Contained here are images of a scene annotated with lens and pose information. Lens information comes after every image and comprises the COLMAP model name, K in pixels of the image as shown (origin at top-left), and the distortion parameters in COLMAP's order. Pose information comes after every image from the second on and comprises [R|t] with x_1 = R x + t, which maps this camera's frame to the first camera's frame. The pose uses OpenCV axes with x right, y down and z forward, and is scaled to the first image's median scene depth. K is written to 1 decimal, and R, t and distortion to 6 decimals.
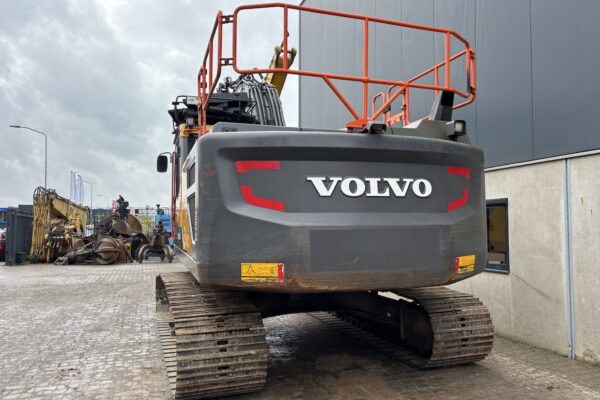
lens RADIAL K [[459.2, 0, 299.6], [0, 459.2, 202.2], [0, 0, 1]] dist [0.020316, -0.015449]
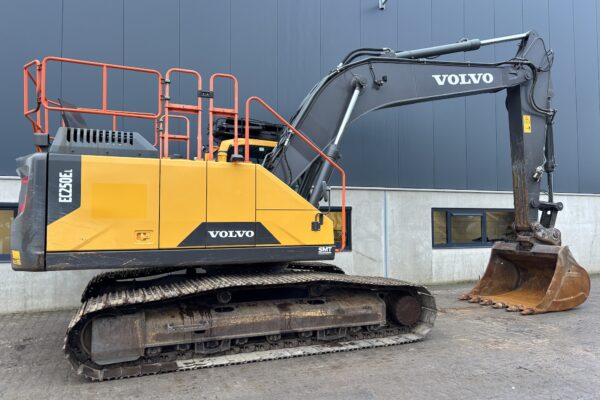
lens RADIAL K [[459.2, 0, 299.8], [0, 459.2, 193.7], [0, 0, 1]] dist [0.020316, -0.015449]
pose [[-0.055431, 0.065756, 0.996295, -2.390206], [-0.049258, 0.996434, -0.068506, 0.132552], [-0.997247, -0.052873, -0.051994, 2.469134]]
